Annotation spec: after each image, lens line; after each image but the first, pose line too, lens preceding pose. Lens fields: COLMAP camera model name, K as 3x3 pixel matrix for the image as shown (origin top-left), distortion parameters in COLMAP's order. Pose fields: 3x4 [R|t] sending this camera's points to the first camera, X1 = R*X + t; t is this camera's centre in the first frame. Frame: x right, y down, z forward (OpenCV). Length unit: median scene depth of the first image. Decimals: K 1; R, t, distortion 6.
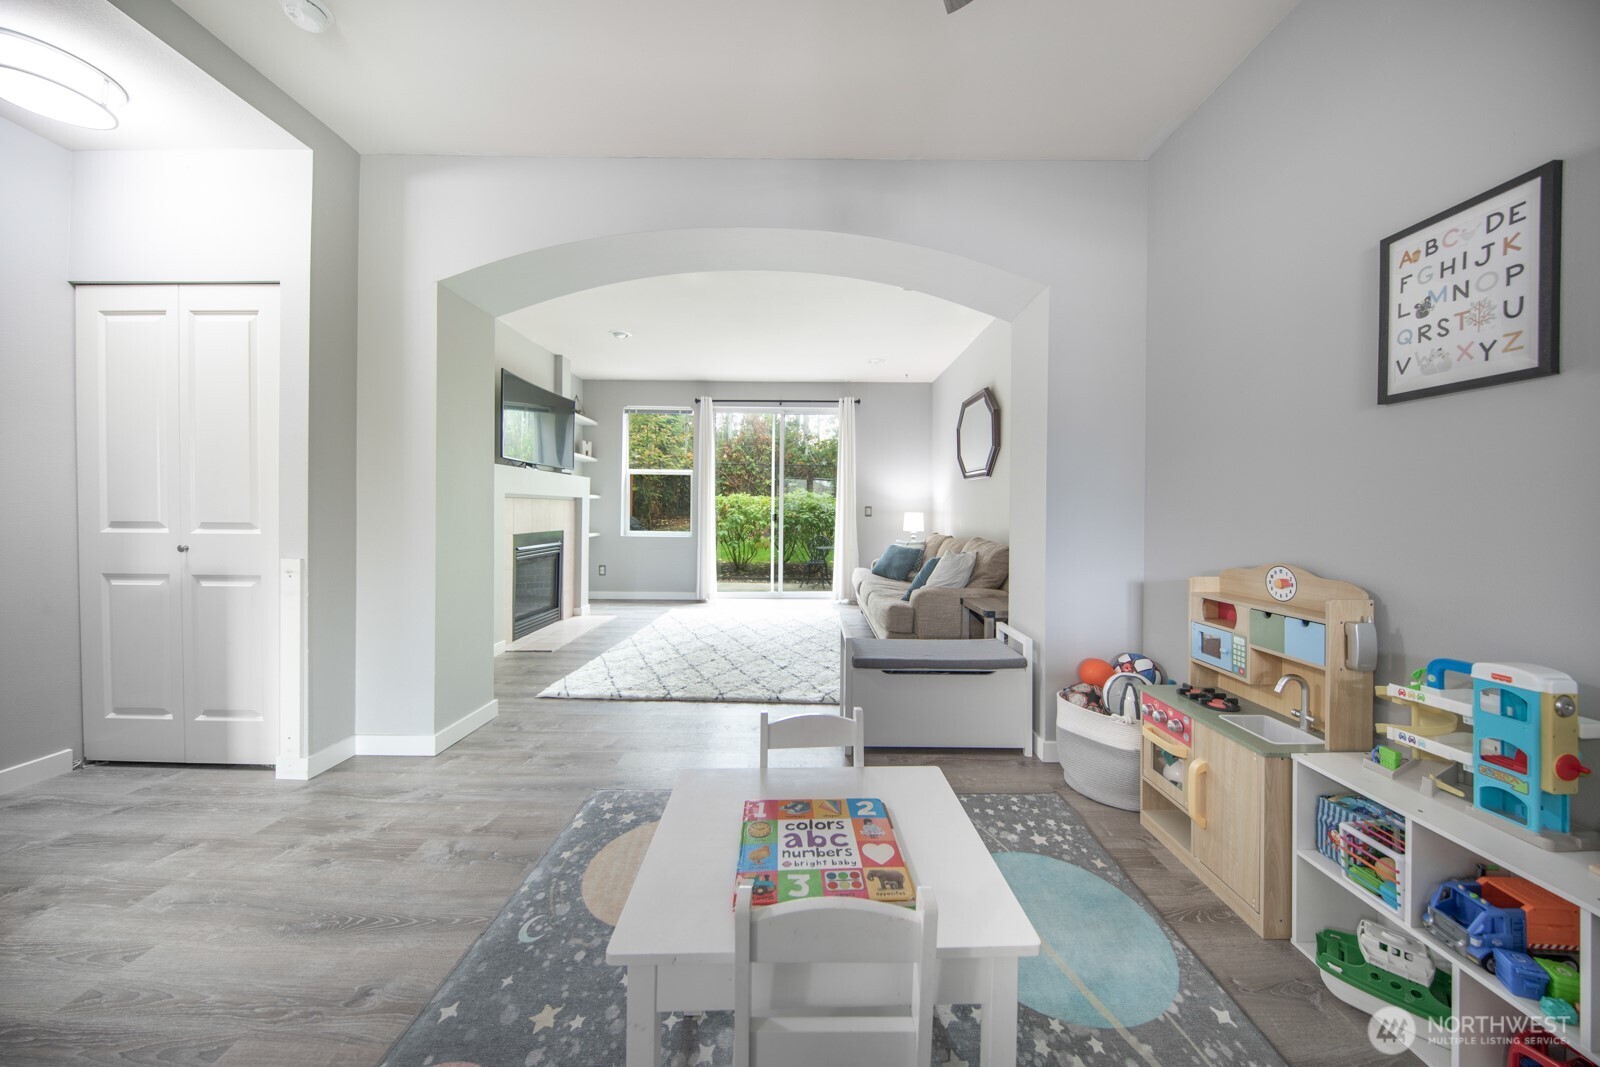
lens RADIAL K [[523.5, 0, 806.2], [0, 523.5, 506.1], [0, 0, 1]] dist [-0.001863, -0.002287]
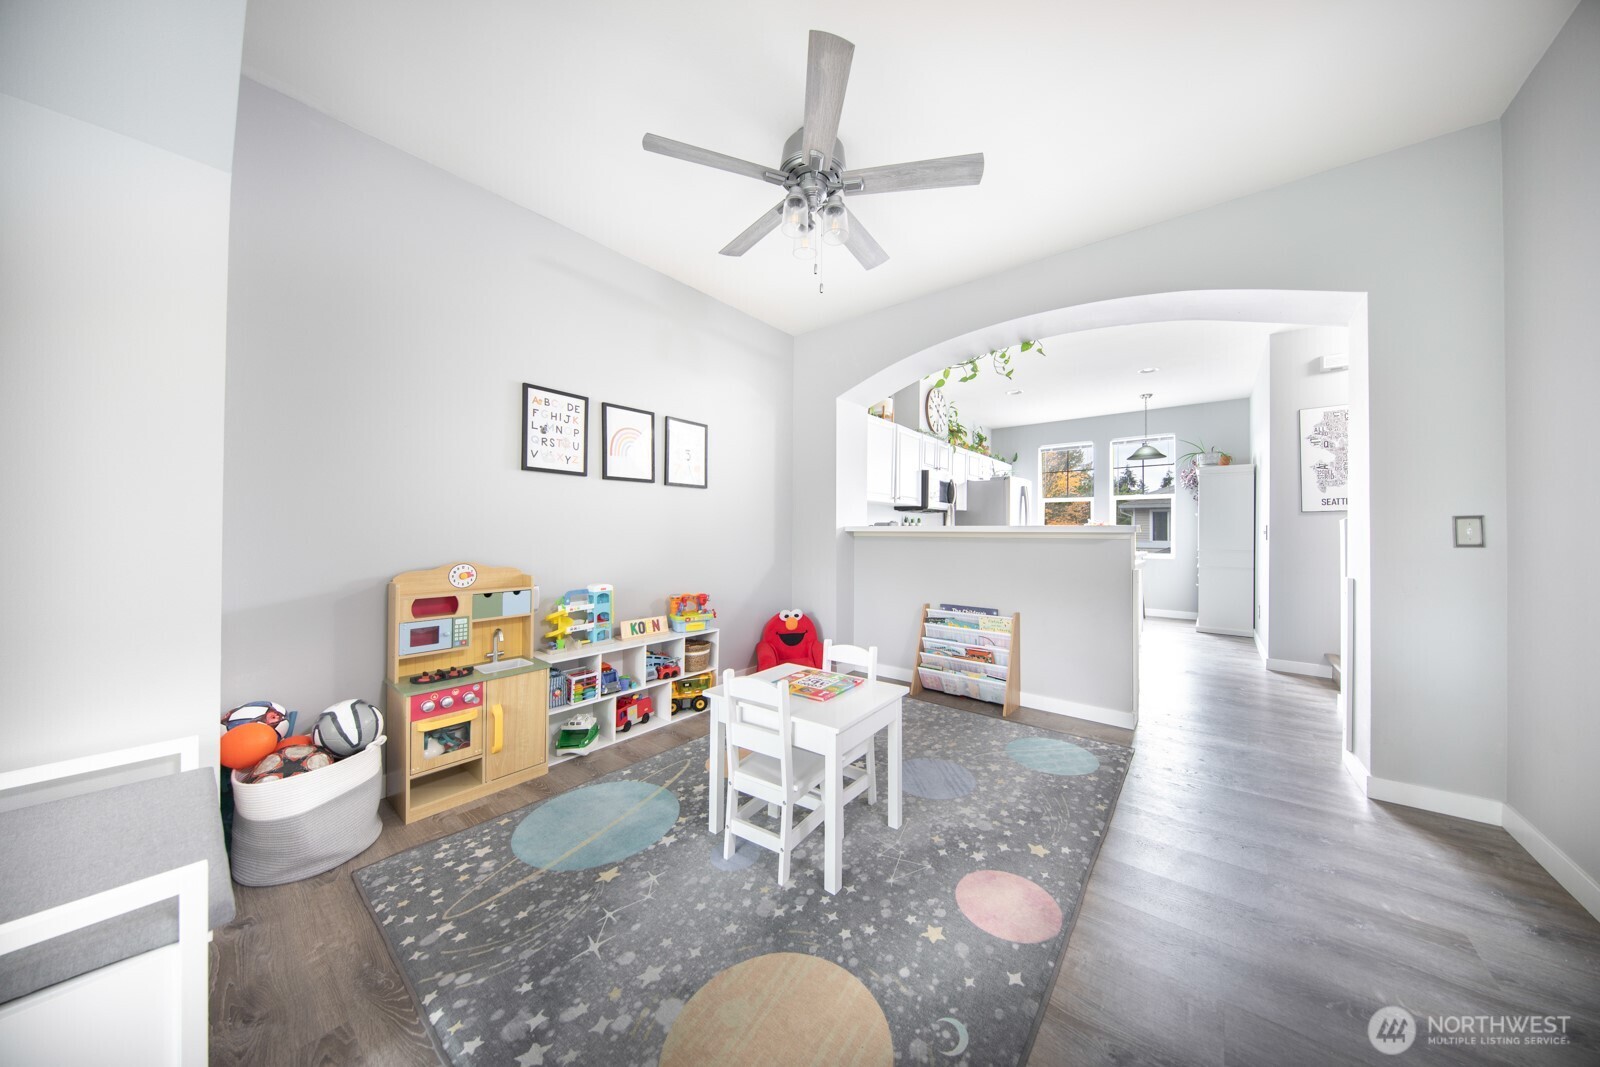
lens RADIAL K [[502.4, 0, 805.0], [0, 502.4, 527.6], [0, 0, 1]] dist [0.013704, -0.007794]
pose [[-0.783358, -0.007852, 0.621521, -0.545500], [-0.018388, 0.999775, -0.010546, 0.009188], [-0.621299, -0.019690, -0.783326, 1.175168]]
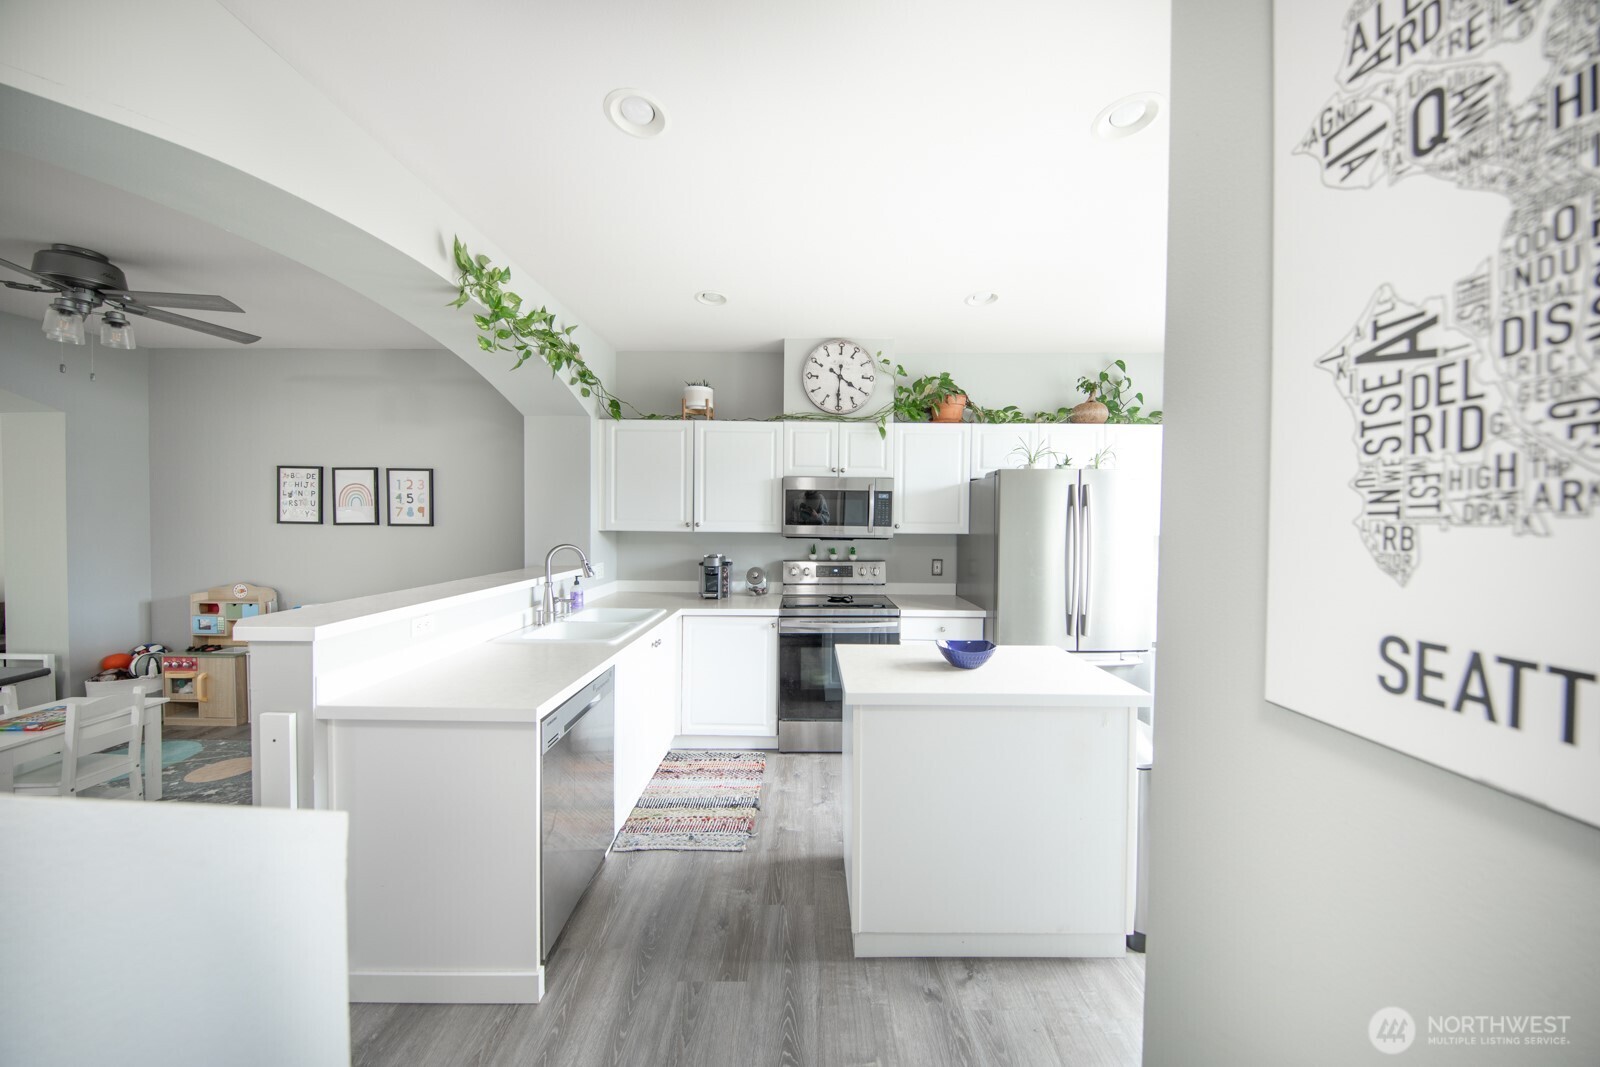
lens RADIAL K [[492.4, 0, 802.1], [0, 492.4, 534.5], [0, 0, 1]] dist [0.005703, -0.003962]
pose [[-0.008270, -0.040093, 0.999162, -1.060749], [-0.019652, 0.999009, 0.039925, -0.196831], [-0.999773, -0.019305, -0.009050, -1.210174]]
